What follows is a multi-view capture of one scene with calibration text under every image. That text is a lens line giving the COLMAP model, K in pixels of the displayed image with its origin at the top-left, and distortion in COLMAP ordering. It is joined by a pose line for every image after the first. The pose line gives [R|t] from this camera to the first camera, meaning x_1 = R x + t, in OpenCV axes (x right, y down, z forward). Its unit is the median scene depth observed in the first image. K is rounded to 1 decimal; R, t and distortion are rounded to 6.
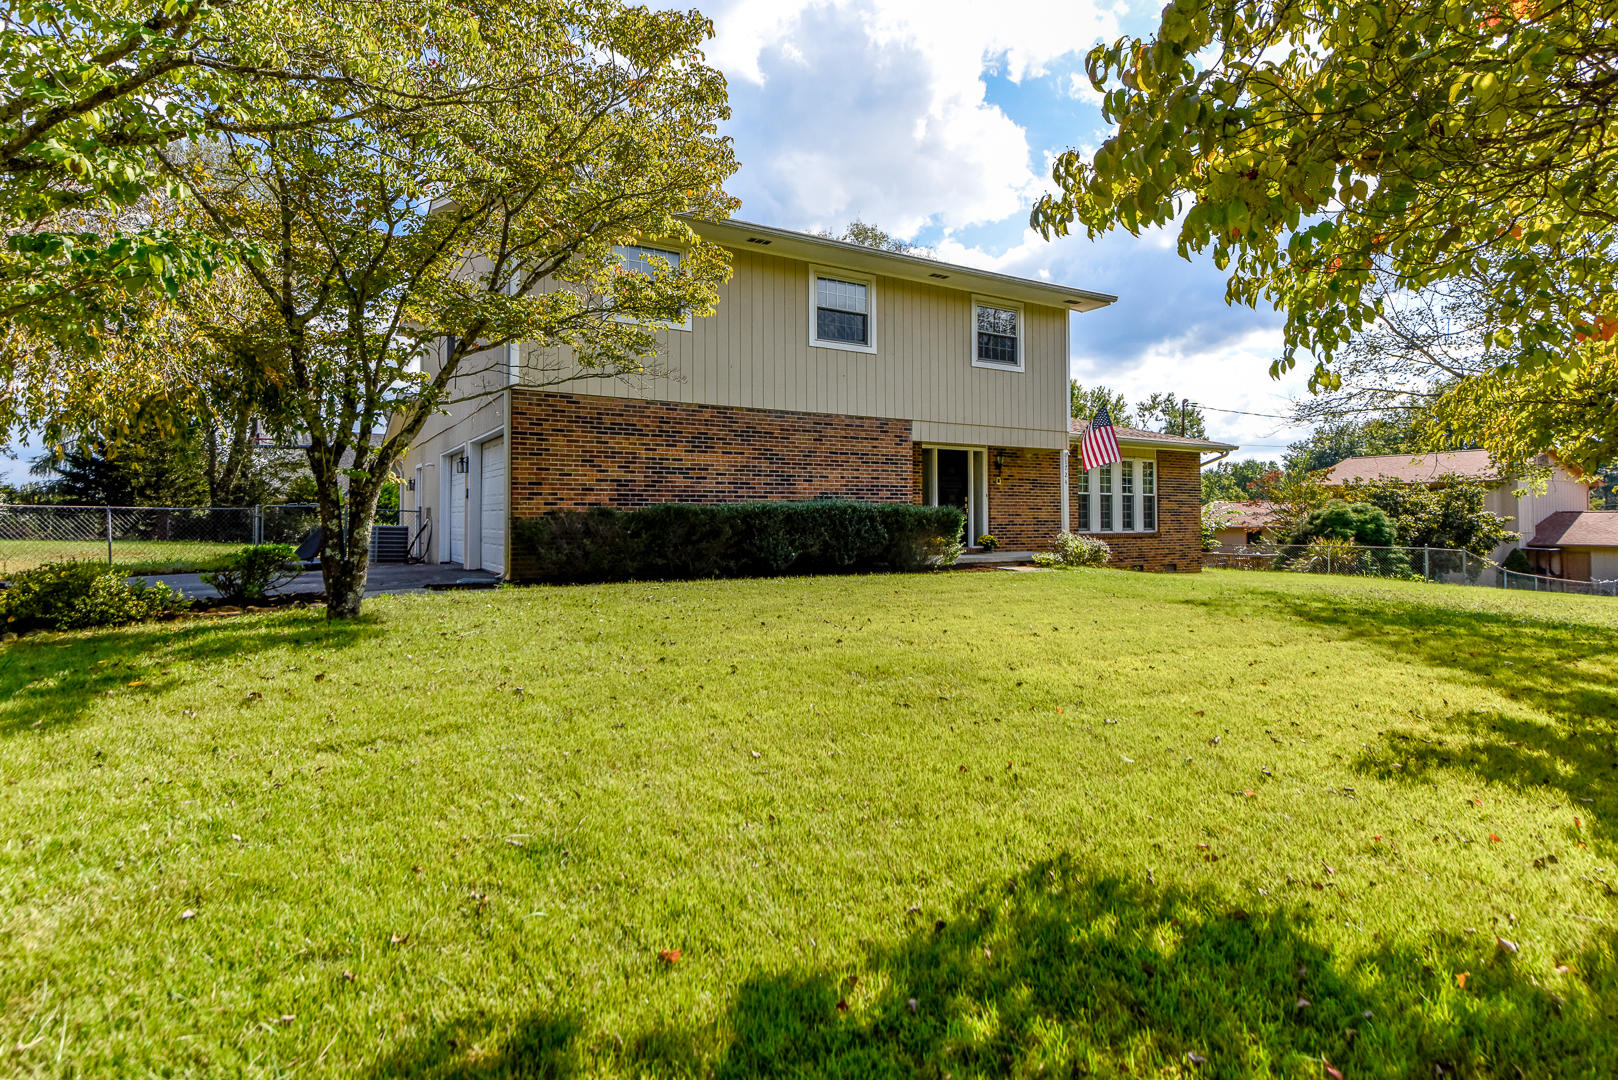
lens RADIAL K [[858.2, 0, 776.5], [0, 858.2, 532.8], [0, 0, 1]] dist [-0.002631, 0.001520]
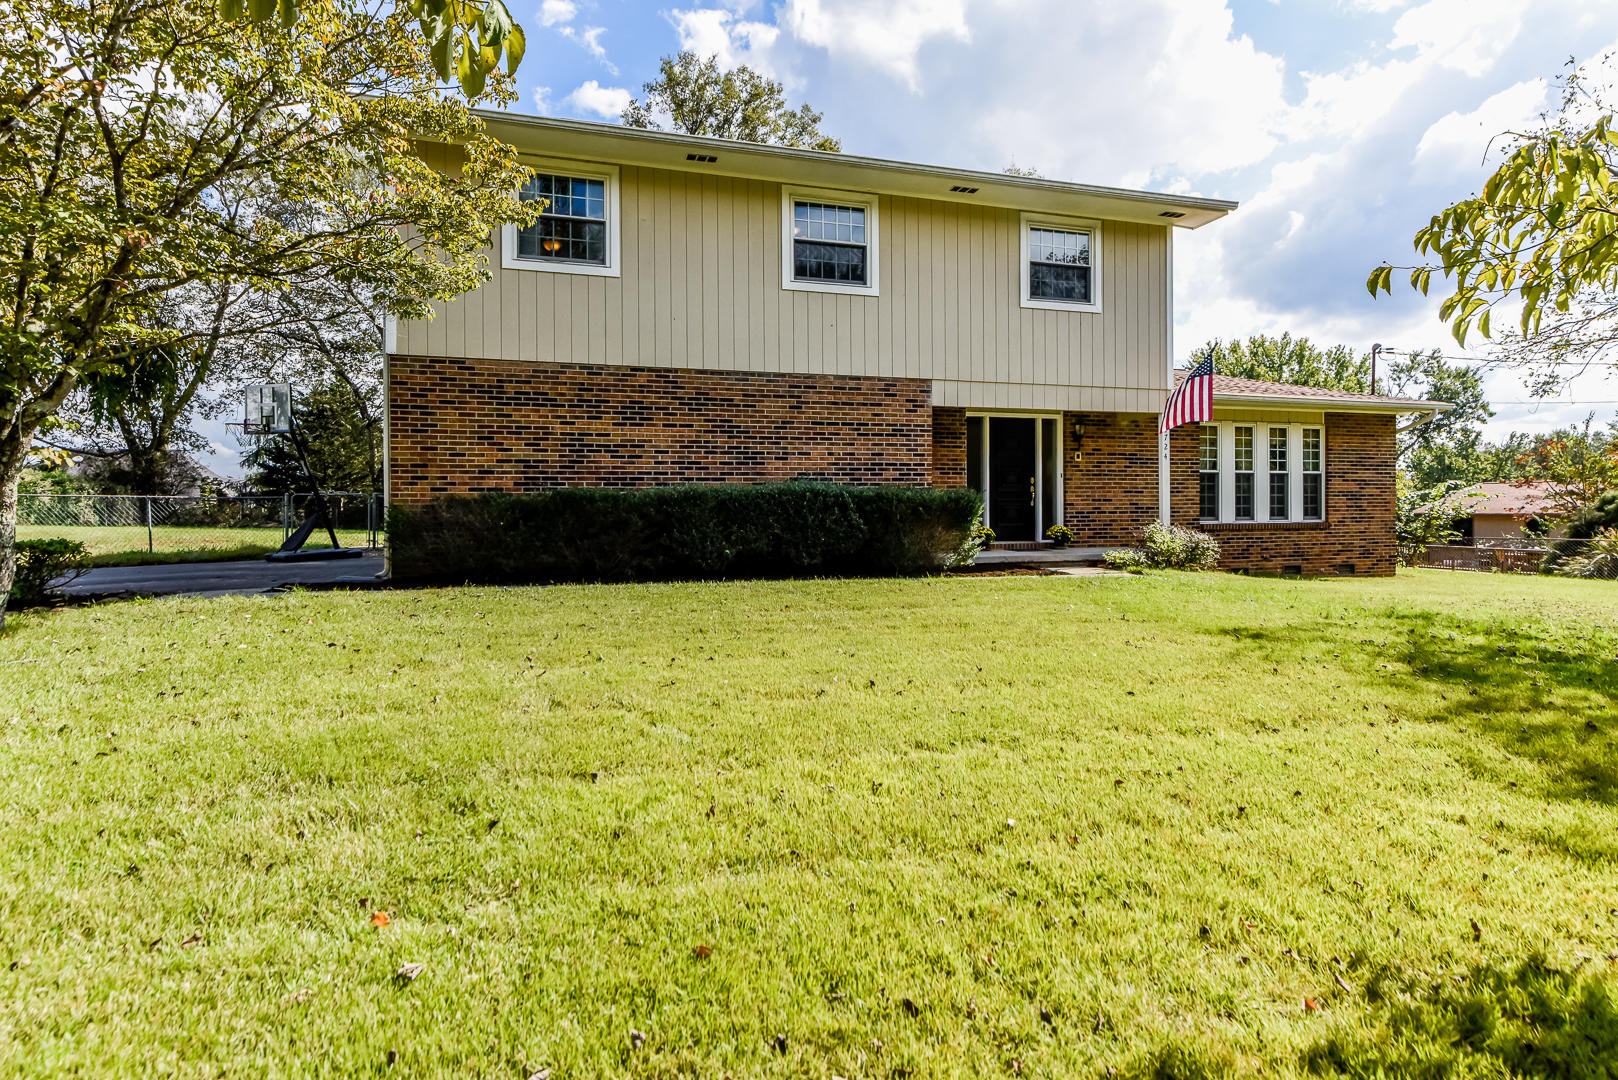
lens RADIAL K [[858.2, 0, 810.9], [0, 858.2, 534.3], [0, 0, 1]] dist [-0.002631, 0.001520]
pose [[0.972154, 0.004435, -0.234302, 0.225034], [-0.000442, 0.999854, 0.017093, -0.003319], [0.234343, -0.016513, 0.972014, 0.202719]]
